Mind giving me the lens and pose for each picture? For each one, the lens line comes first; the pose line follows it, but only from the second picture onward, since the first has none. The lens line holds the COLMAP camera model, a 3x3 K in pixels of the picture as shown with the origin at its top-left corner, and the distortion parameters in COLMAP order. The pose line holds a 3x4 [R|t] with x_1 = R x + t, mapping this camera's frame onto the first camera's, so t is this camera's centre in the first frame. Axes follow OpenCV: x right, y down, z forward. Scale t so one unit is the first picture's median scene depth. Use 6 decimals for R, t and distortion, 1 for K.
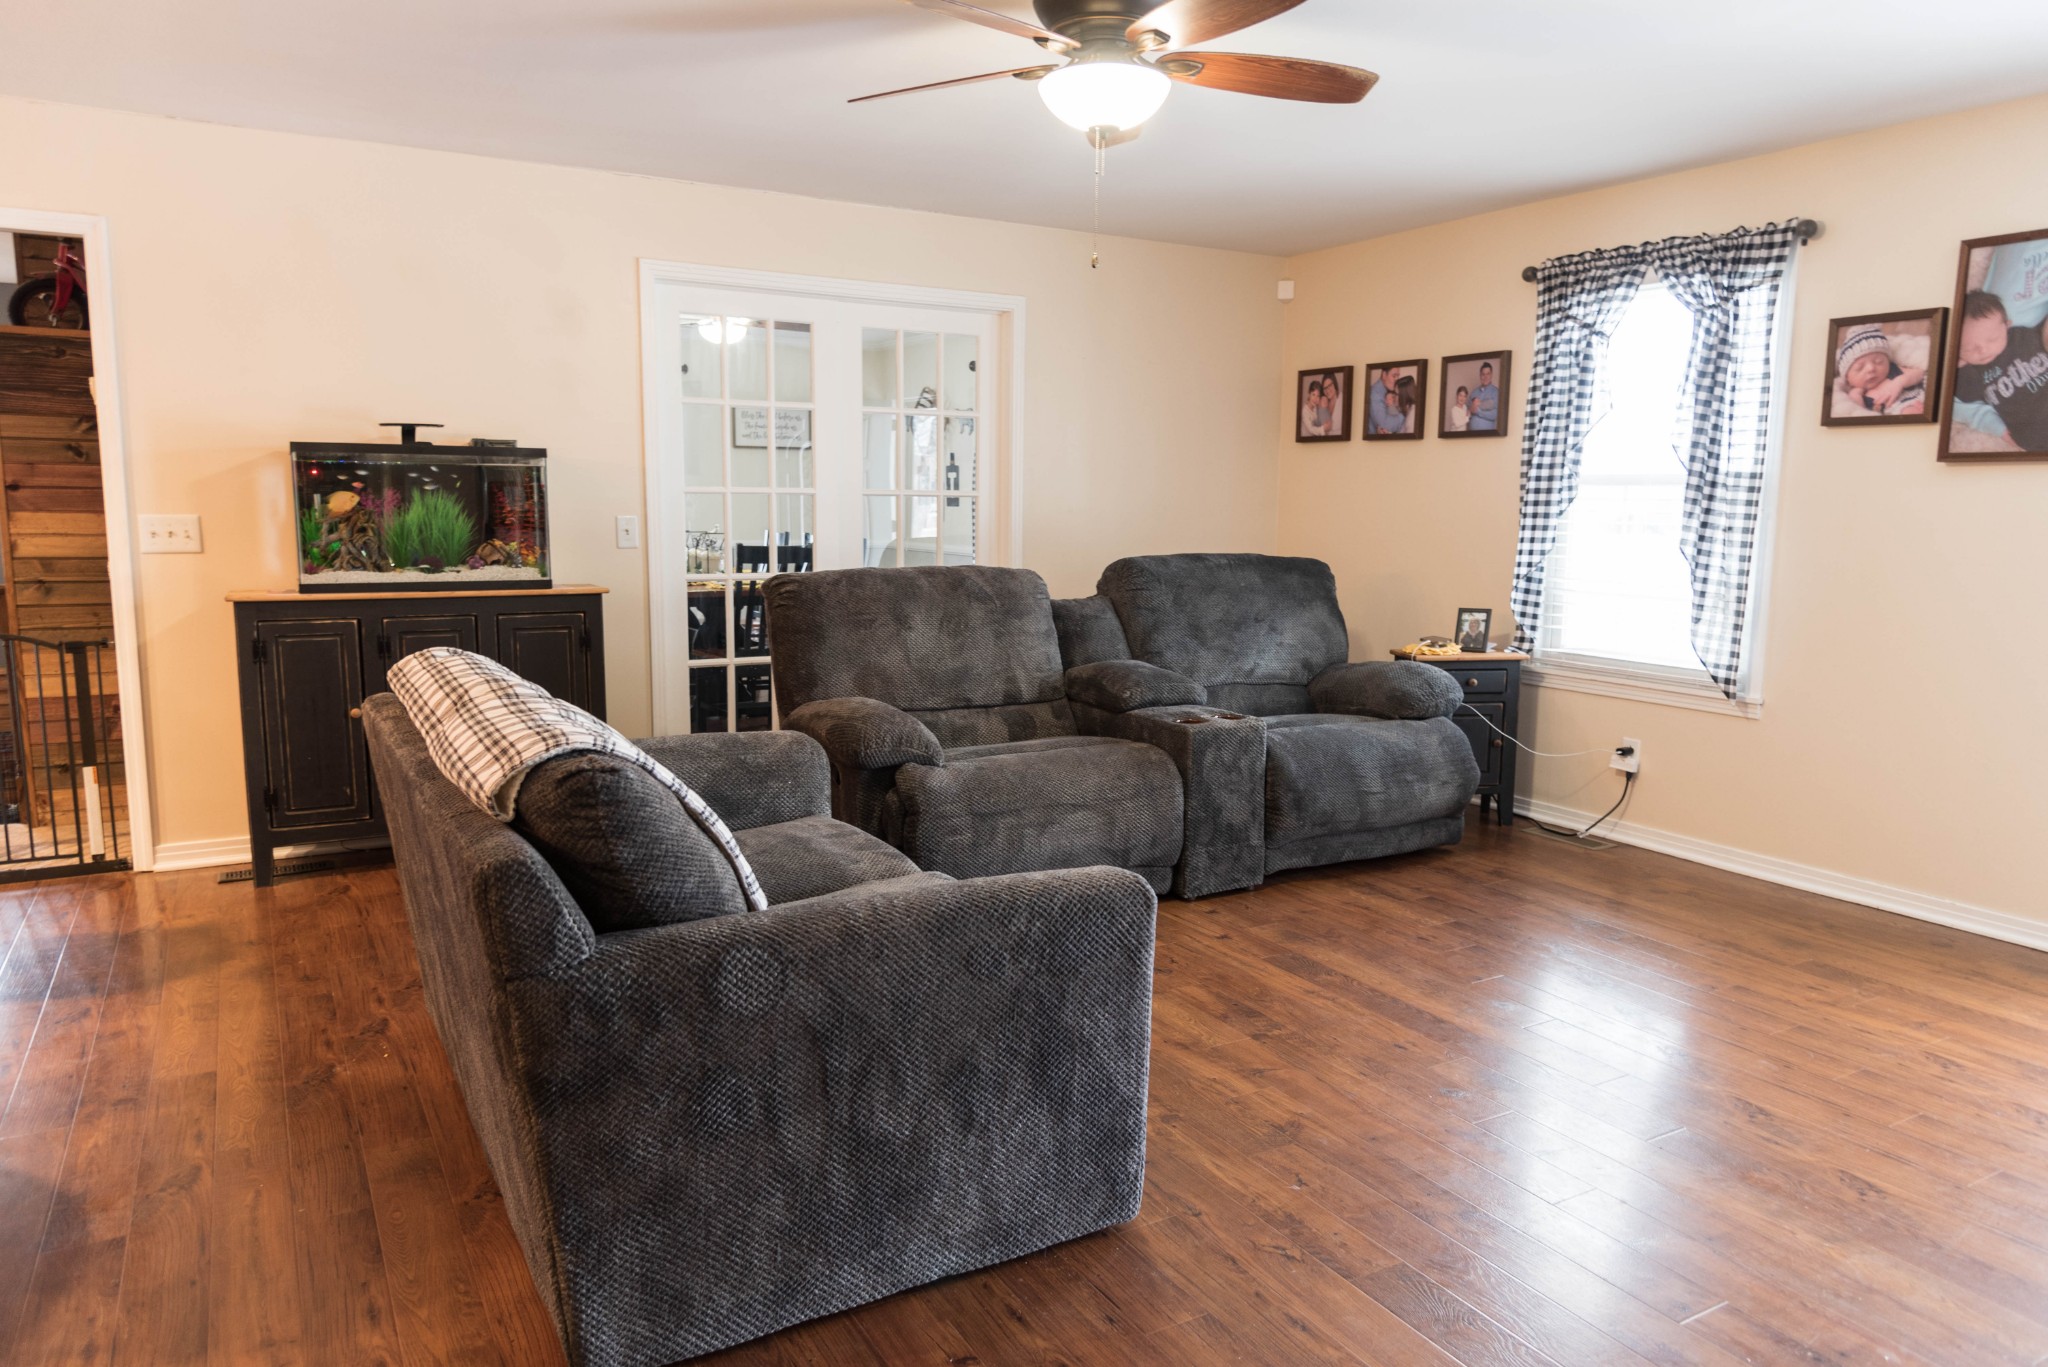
lens RADIAL K [[1358.7, 0, 1029.5], [0, 1358.7, 688.0], [0, 0, 1]] dist [0.015129, -0.017839]
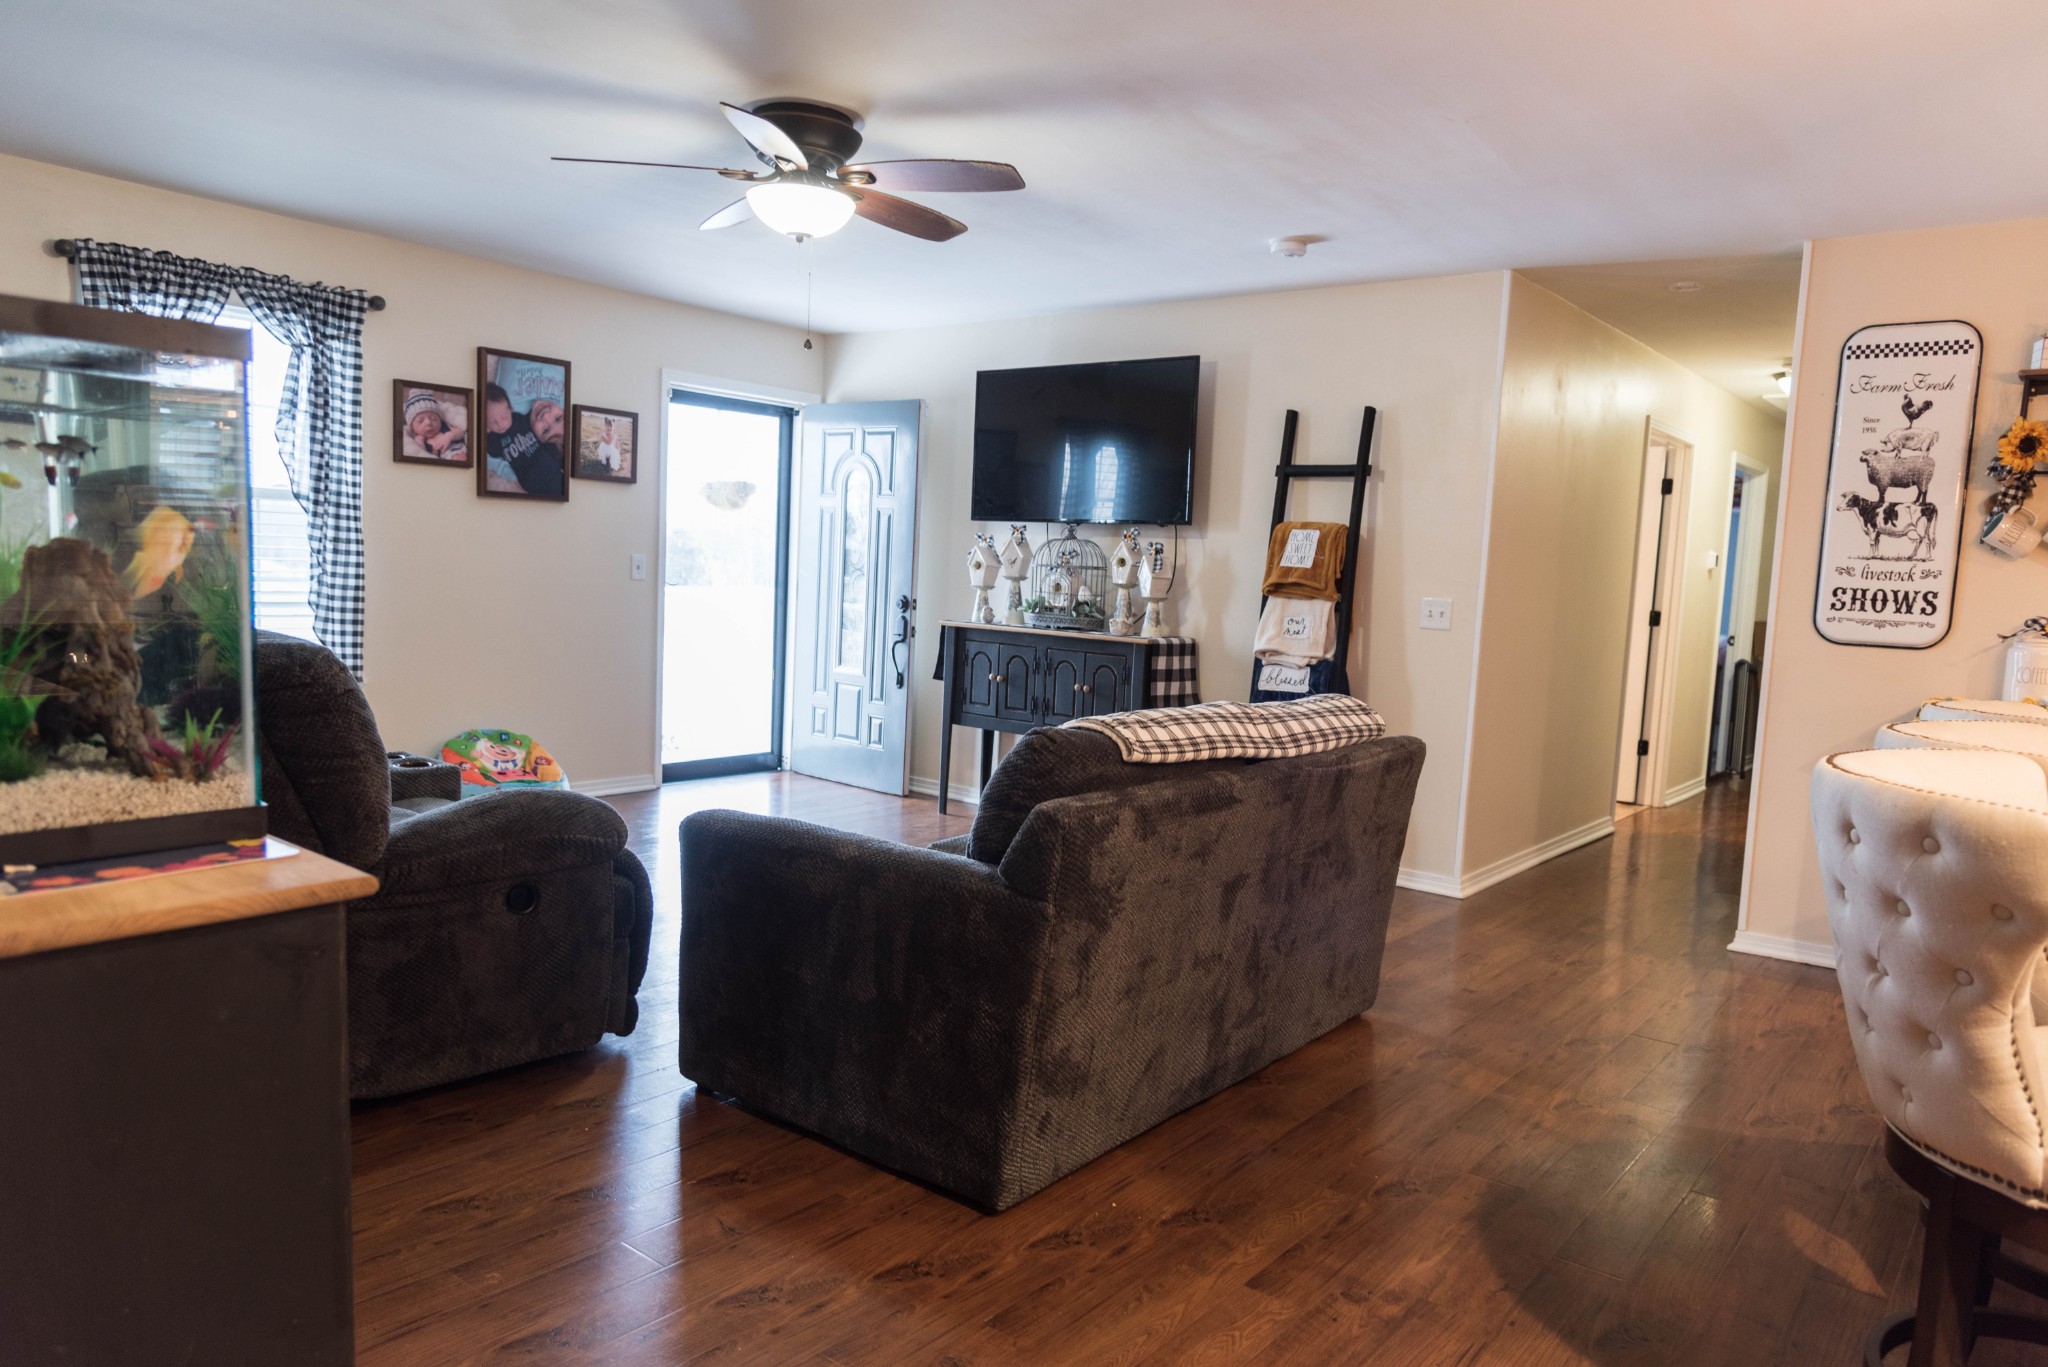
lens RADIAL K [[1358.7, 0, 1023.4], [0, 1358.7, 693.8], [0, 0, 1]] dist [0.015129, -0.017839]
pose [[-0.365127, -0.116428, 0.923649, -0.824487], [0.084207, 0.983952, 0.157317, -0.124094], [-0.927141, 0.135218, -0.349464, 0.899996]]
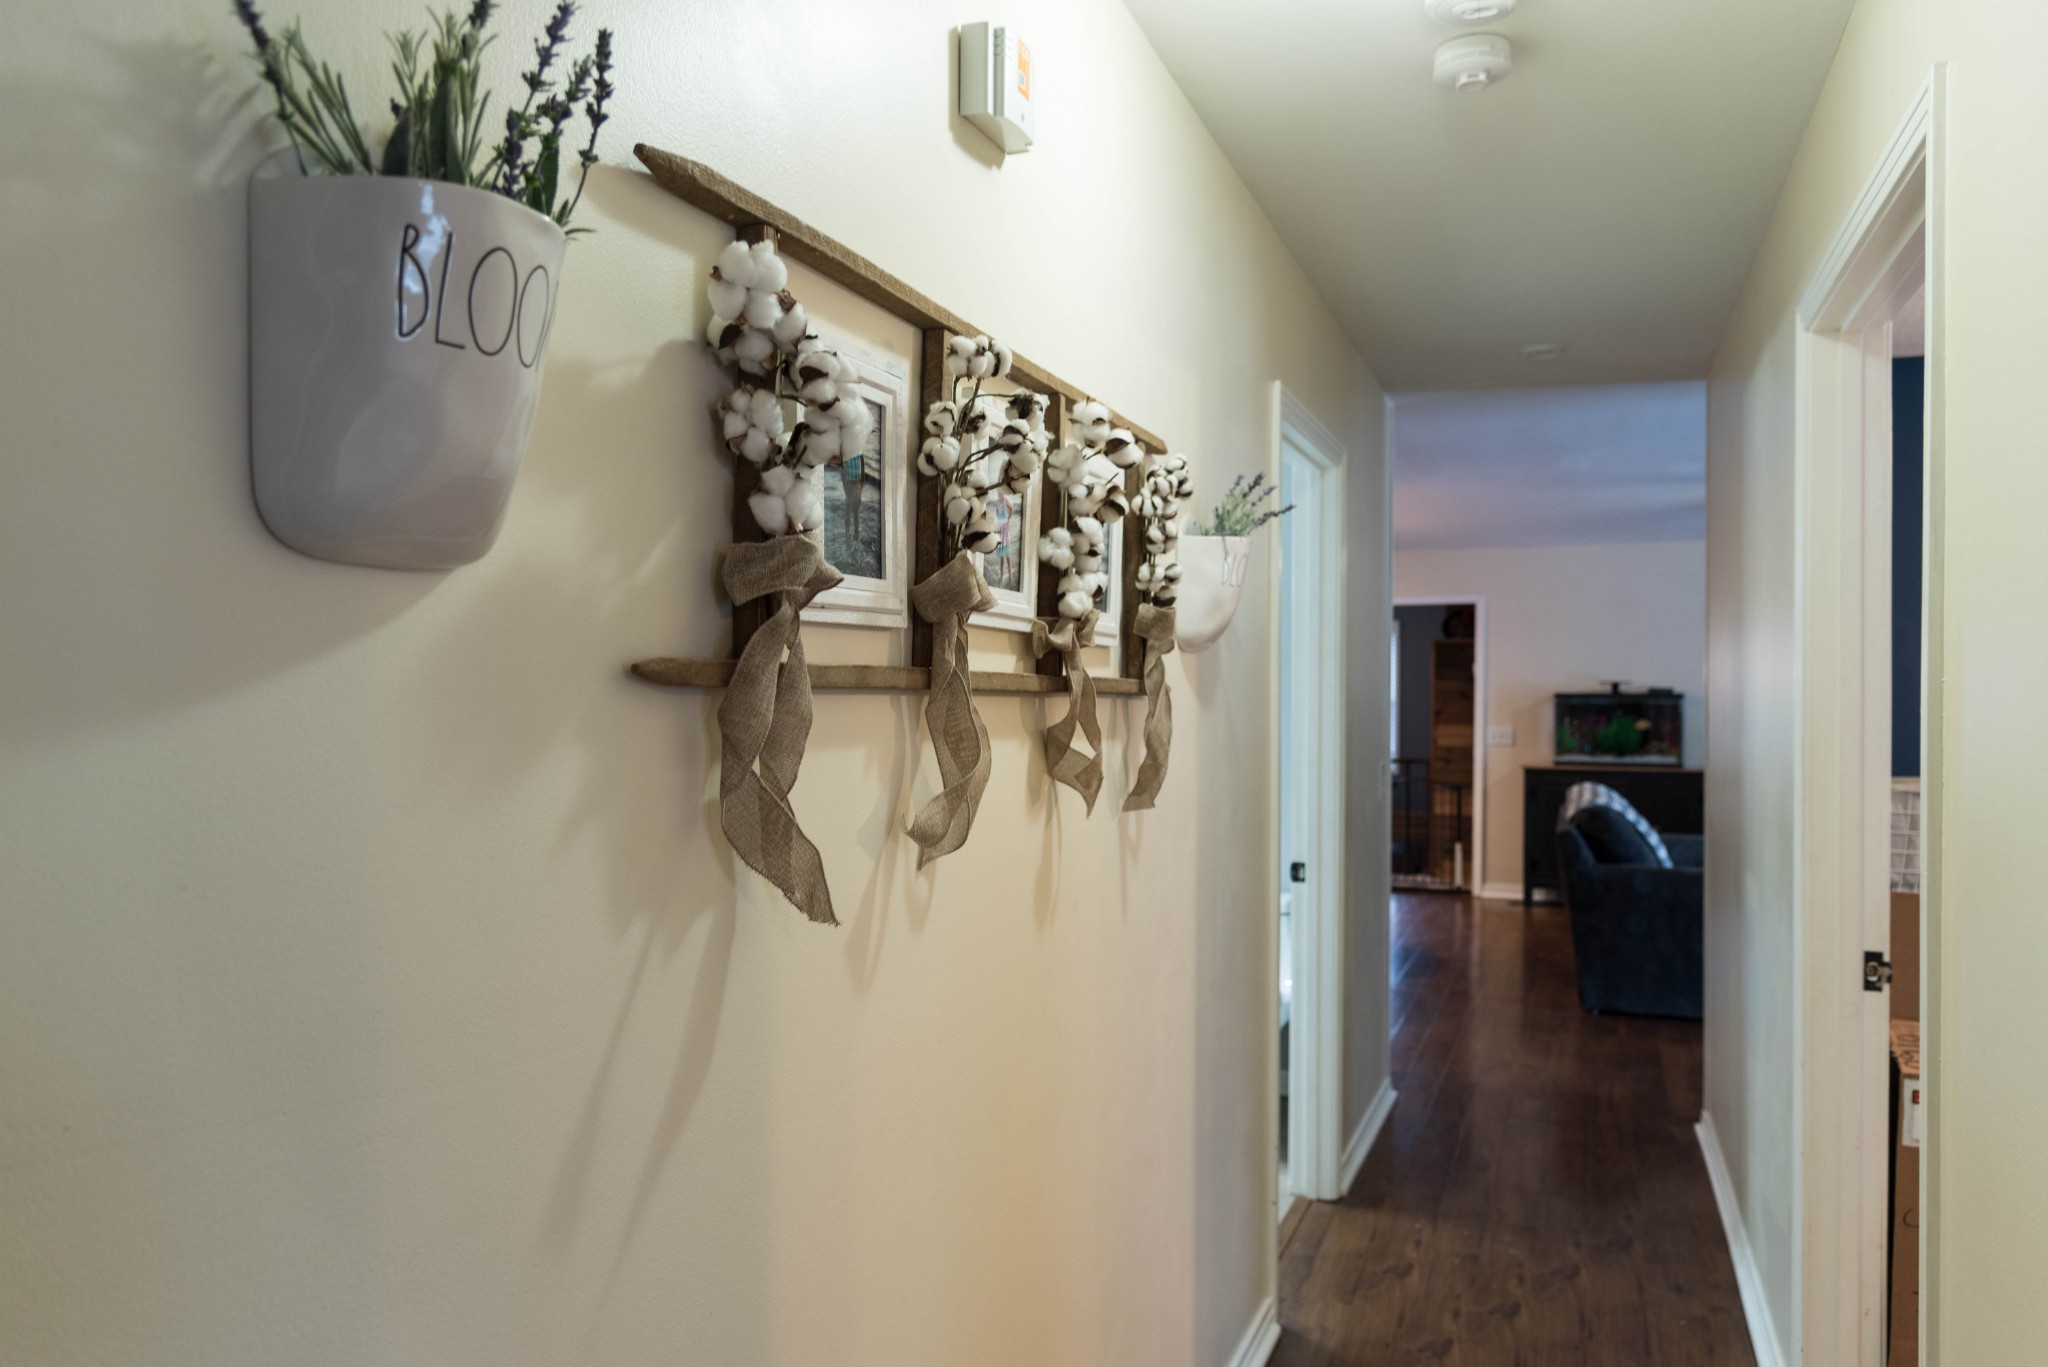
lens RADIAL K [[1358.7, 0, 1020.3], [0, 1358.7, 692.6], [0, 0, 1]] dist [0.015129, -0.017839]
pose [[0.604145, -0.010798, -0.796801, 0.634647], [-0.112062, 0.988821, -0.098367, 0.117398], [0.788955, 0.148719, 0.596181, -0.902571]]
